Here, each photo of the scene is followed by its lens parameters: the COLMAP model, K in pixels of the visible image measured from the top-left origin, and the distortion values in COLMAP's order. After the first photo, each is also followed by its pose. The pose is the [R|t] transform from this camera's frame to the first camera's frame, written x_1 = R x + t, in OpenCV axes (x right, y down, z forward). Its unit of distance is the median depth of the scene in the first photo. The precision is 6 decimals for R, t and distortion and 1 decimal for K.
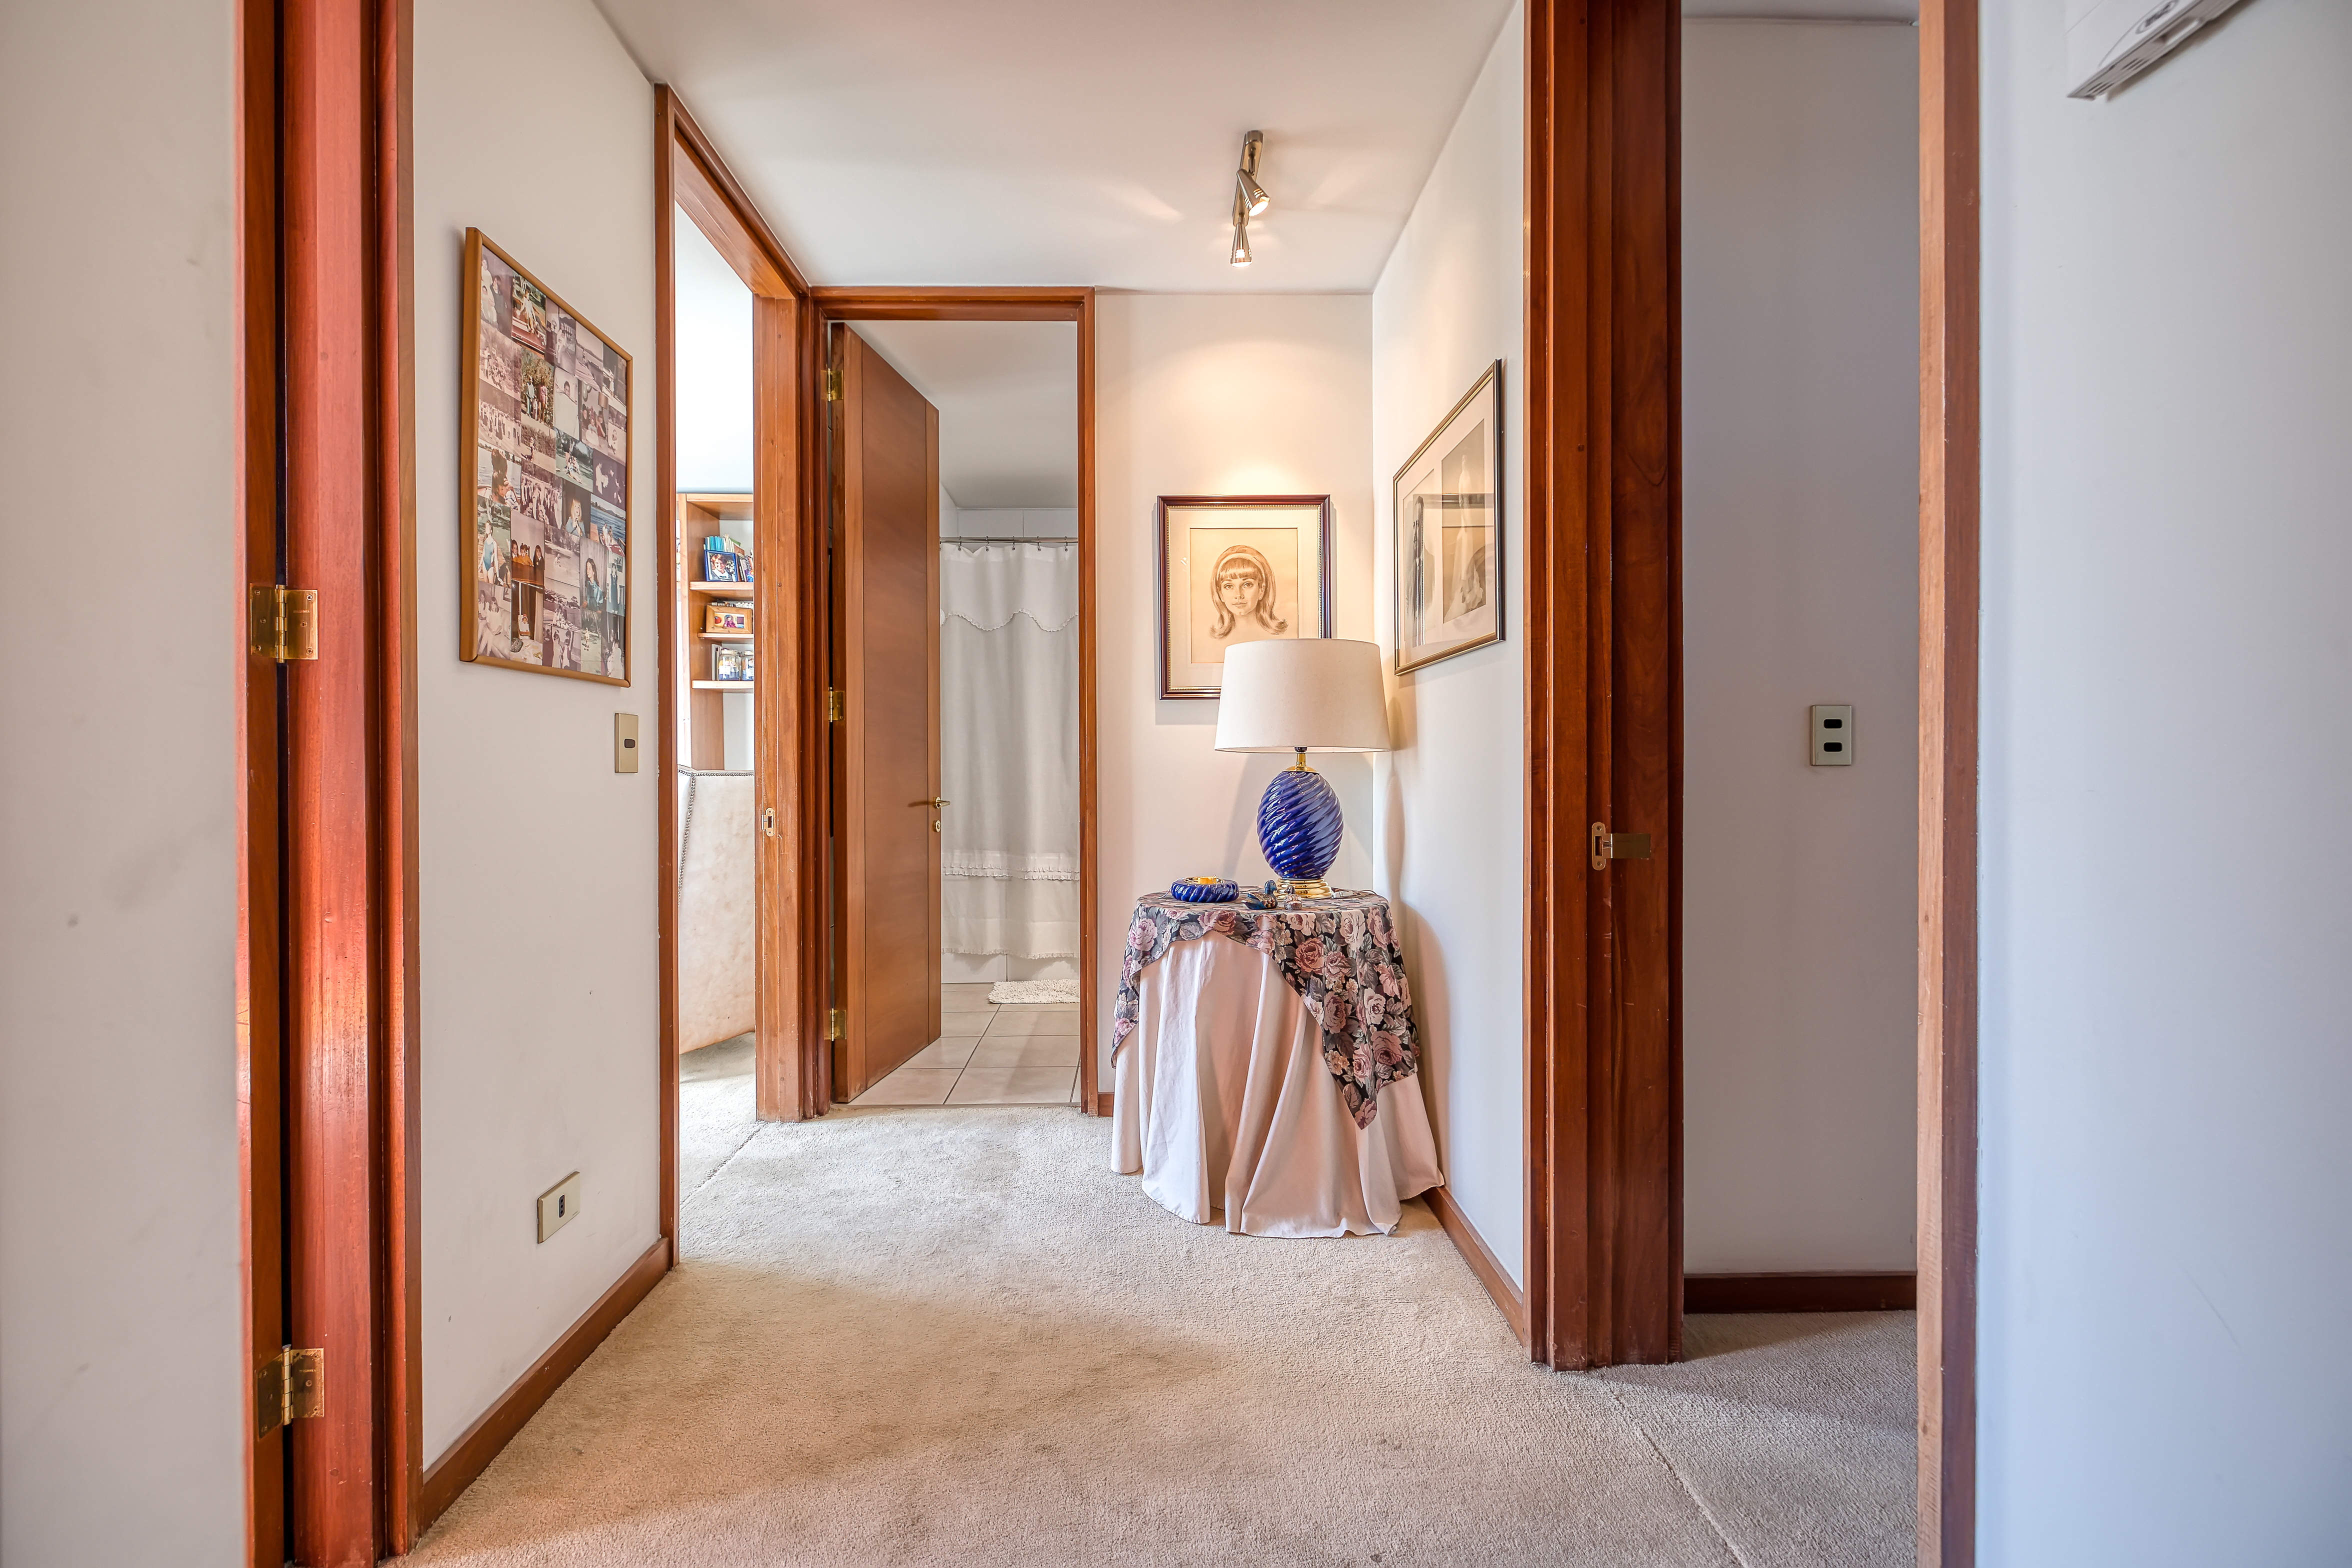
lens RADIAL K [[997.1, 0, 1163.1], [0, 997.1, 778.5], [0, 0, 1]] dist [0.000369, -0.000250]
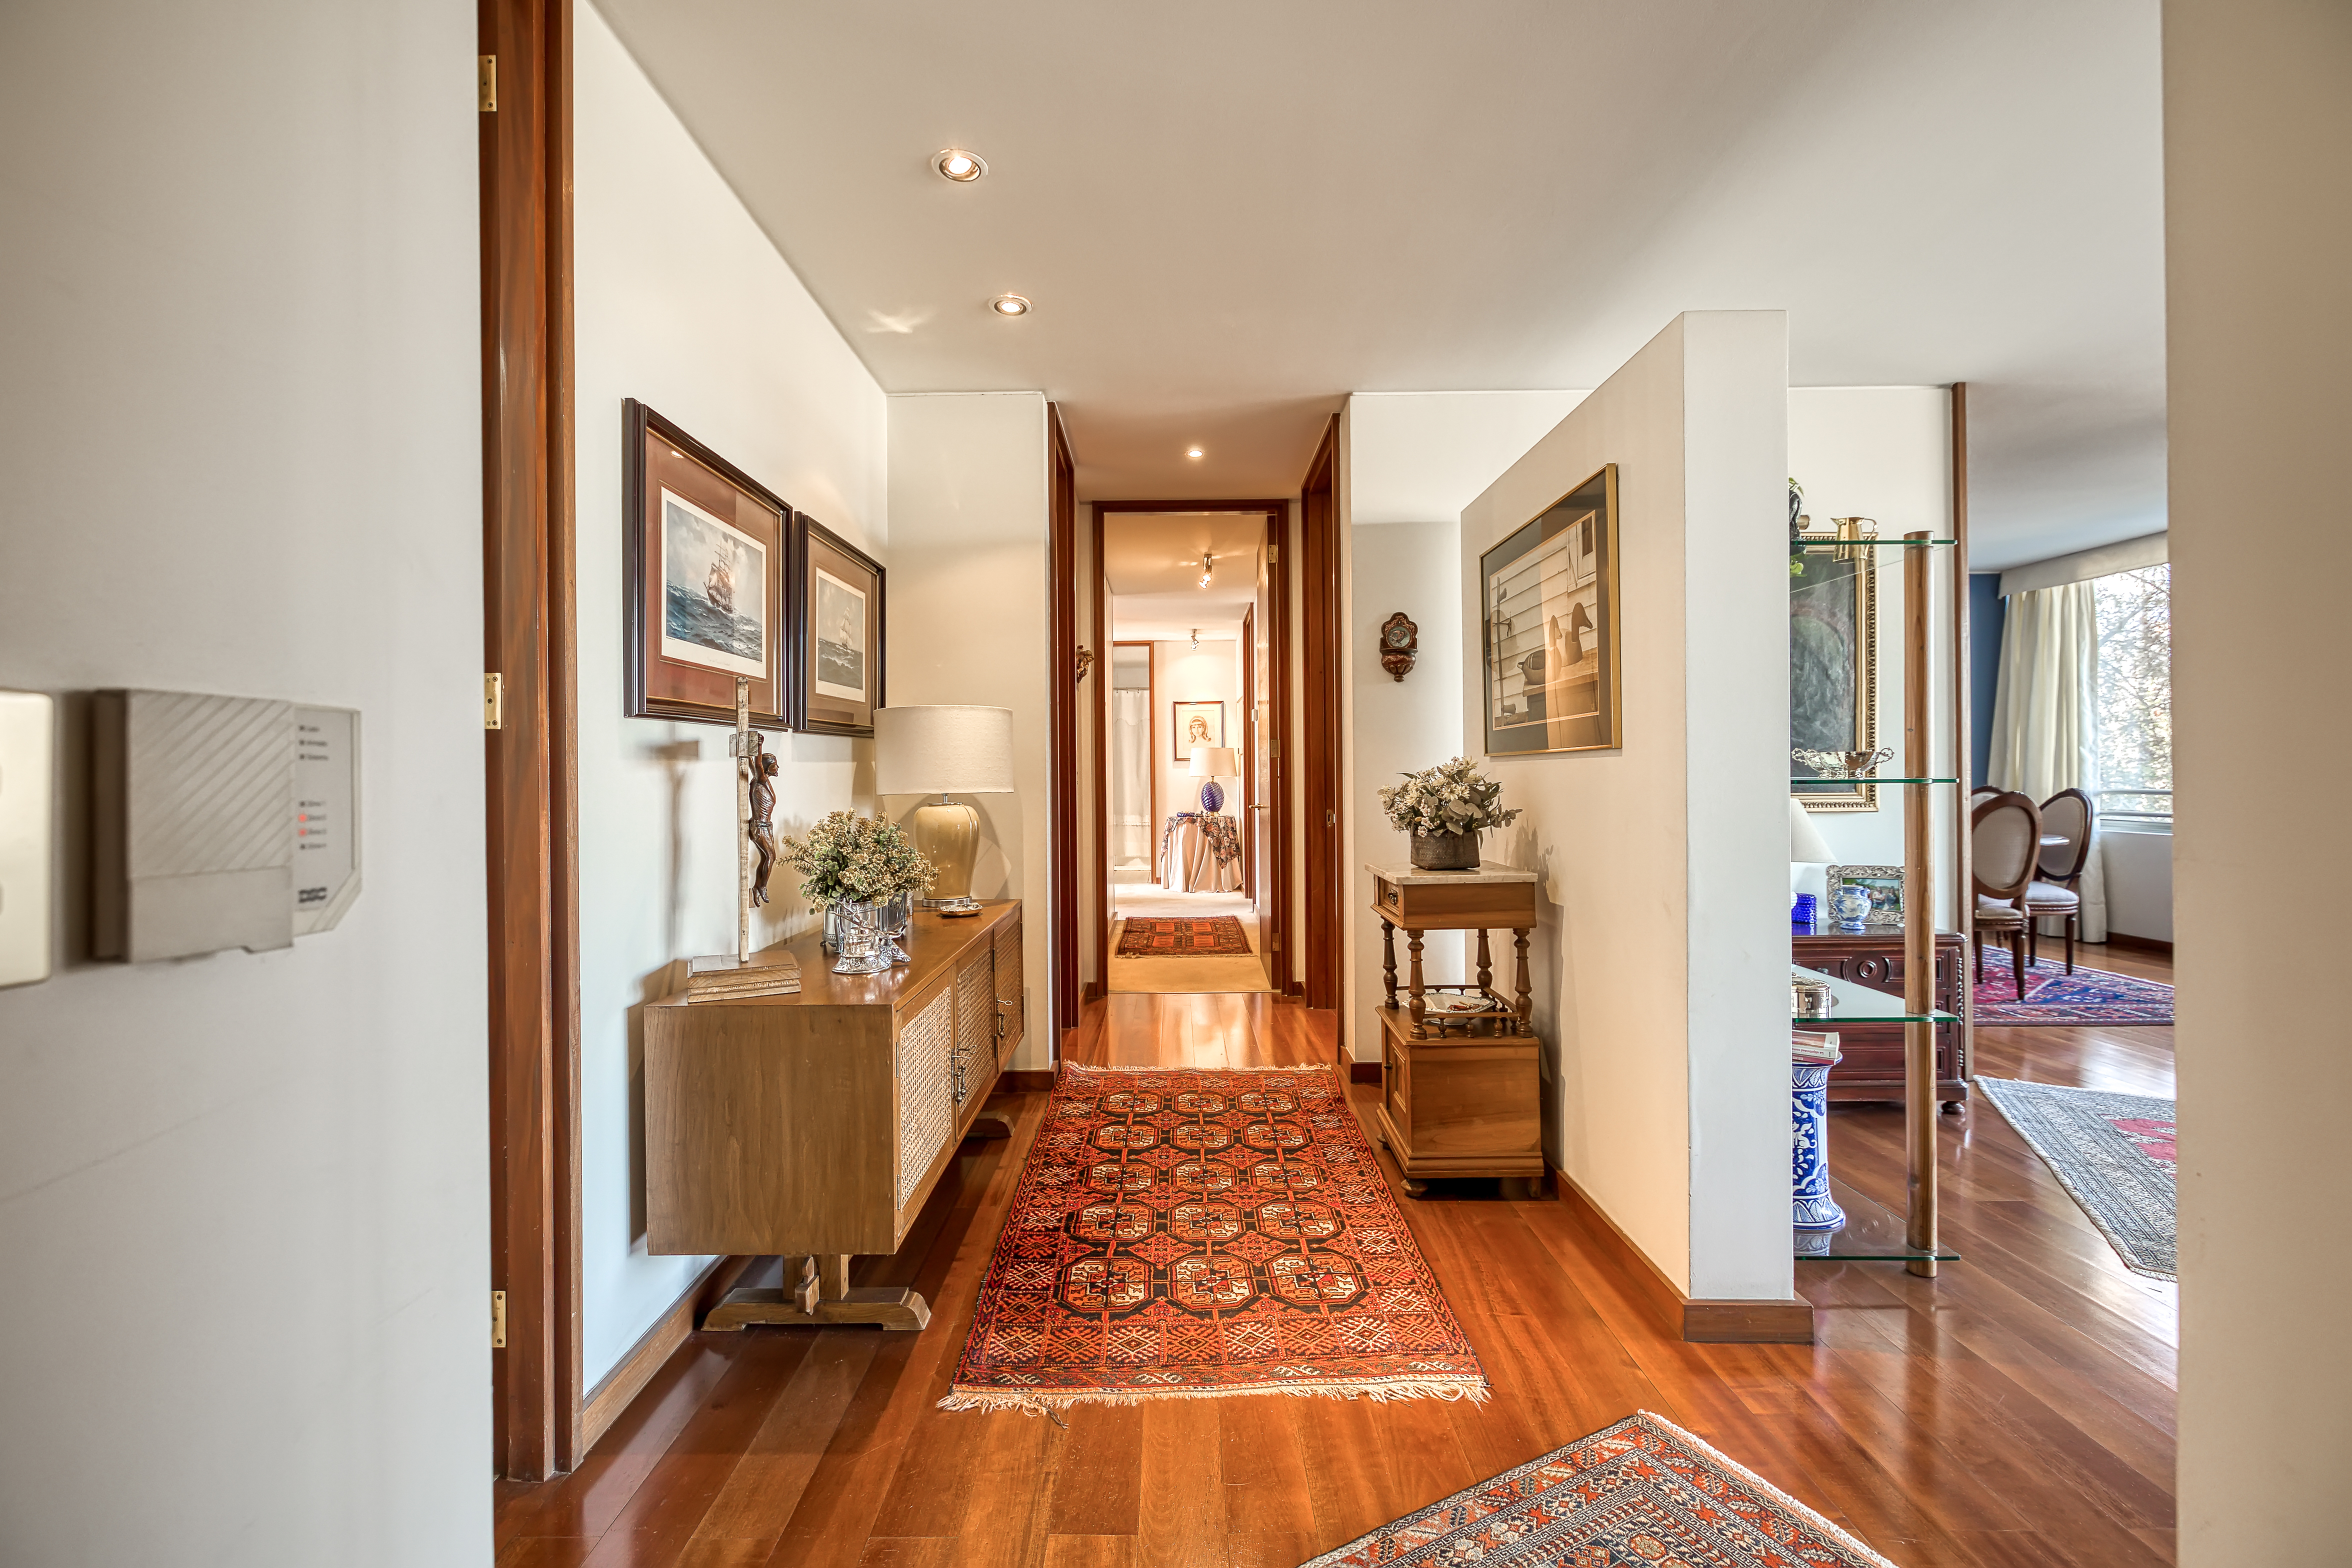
lens RADIAL K [[997.1, 0, 1163.1], [0, 997.1, 778.5], [0, 0, 1]] dist [0.000369, -0.000250]
pose [[0.999360, -0.005915, -0.035270, 0.086522], [0.005682, 0.999961, -0.006693, 0.003332], [0.035308, 0.006489, 0.999355, -2.622577]]
